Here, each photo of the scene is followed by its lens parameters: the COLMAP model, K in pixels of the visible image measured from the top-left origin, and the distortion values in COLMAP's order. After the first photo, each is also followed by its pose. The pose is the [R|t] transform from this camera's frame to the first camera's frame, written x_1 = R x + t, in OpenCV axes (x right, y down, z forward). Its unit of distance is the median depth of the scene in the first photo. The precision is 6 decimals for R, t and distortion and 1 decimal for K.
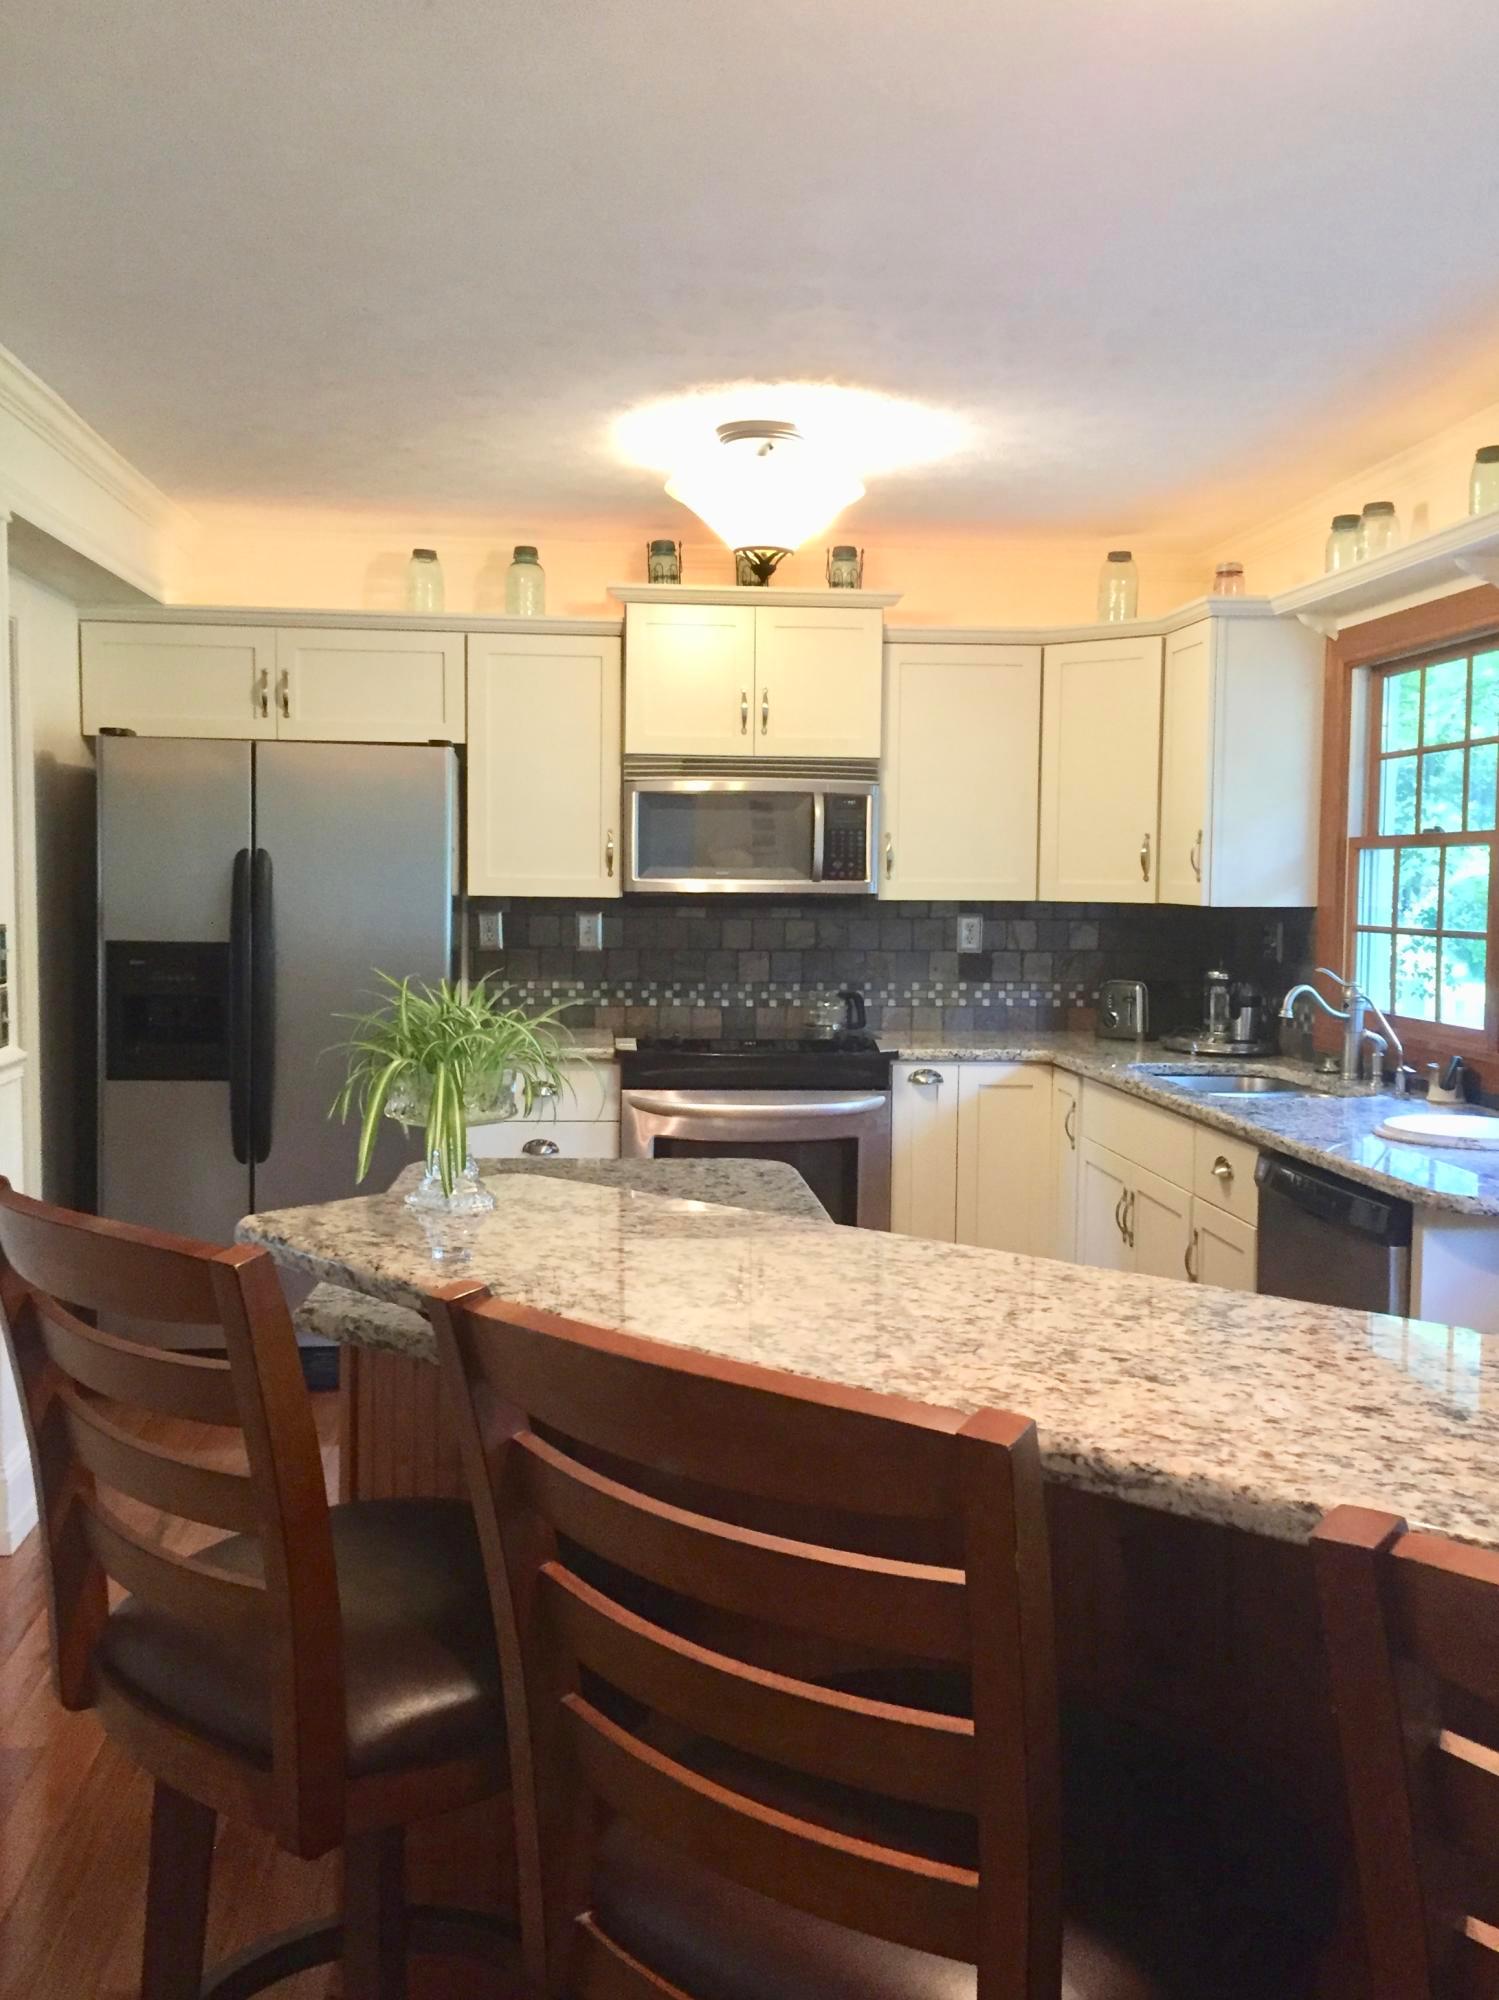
lens RADIAL K [[1830.3, 0, 749.5], [0, 1830.3, 1000.0], [0, 0, 1]] dist [0.000754, 0.181937]
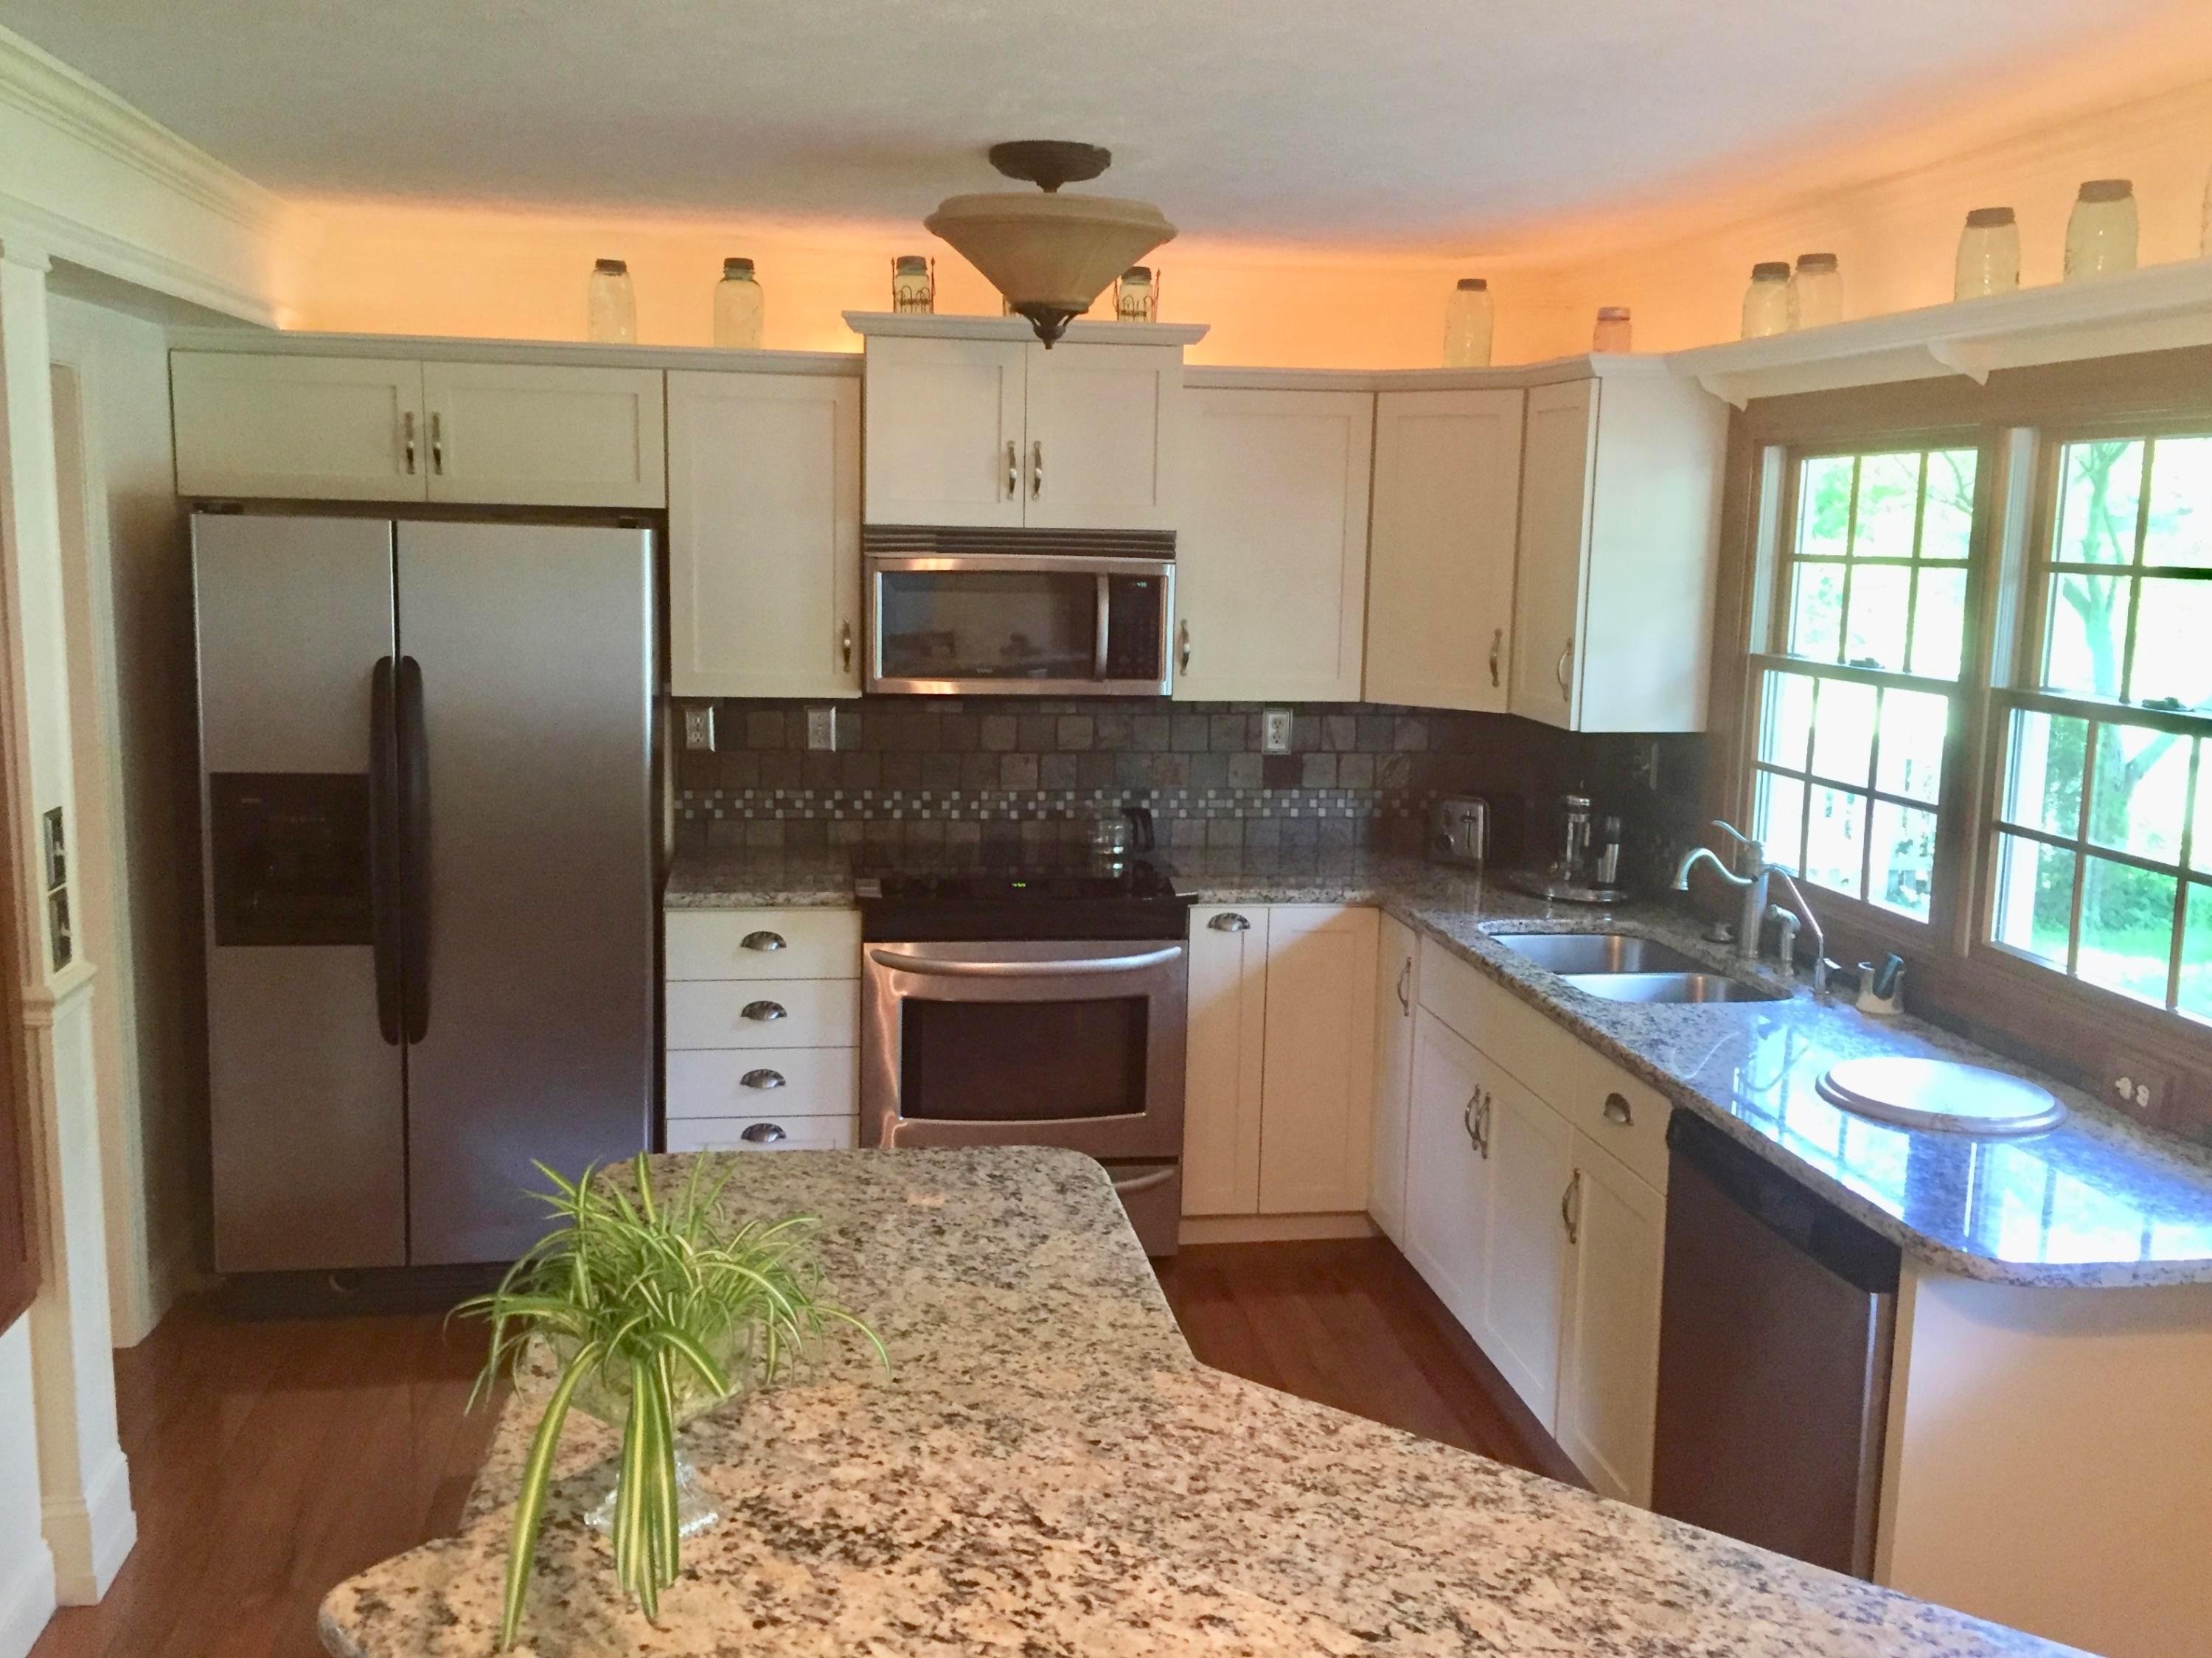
lens RADIAL K [[1971.3, 0, 1082.1], [0, 1971.3, 820.6], [0, 0, 1]] dist [0.039749, -0.009895]
pose [[0.998599, 0.002448, 0.052856, -0.017813], [-0.006936, 0.996367, 0.084884, -0.078481], [-0.052456, -0.085132, 0.994988, 0.112480]]
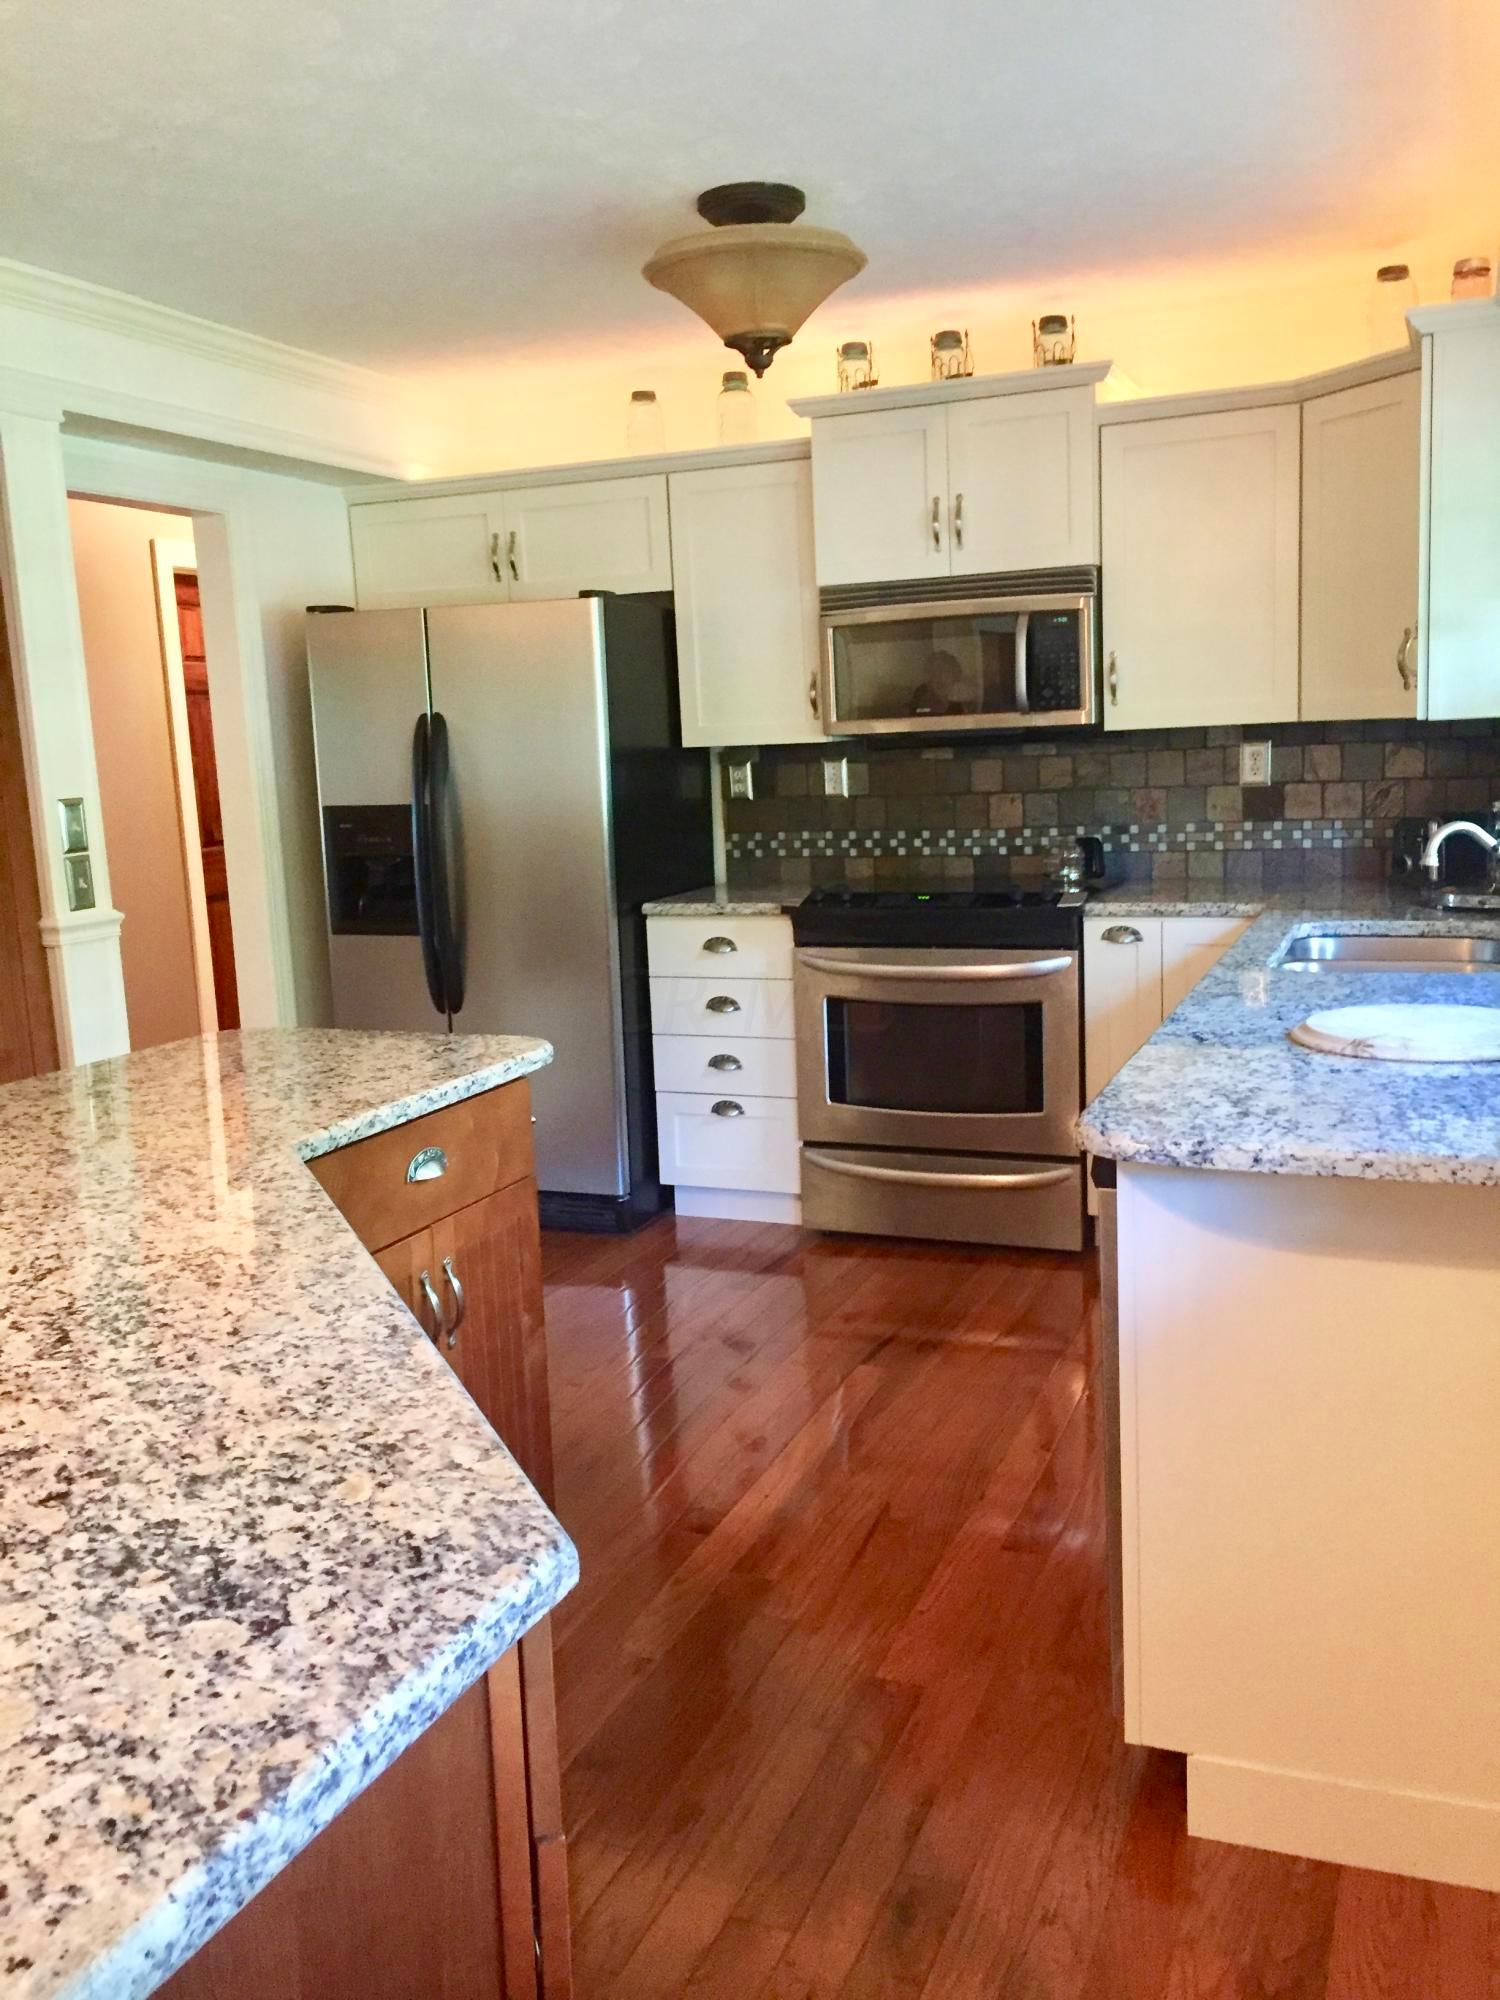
lens RADIAL K [[1713.1, 0, 750.0], [0, 1713.1, 1000.0], [0, 0, 1]] dist [0.085471, -0.128533]
pose [[0.885286, 0.024632, -0.464394, 0.315129], [0.019654, 0.995722, 0.090281, -0.004265], [0.464631, -0.089052, 0.881015, 0.190915]]
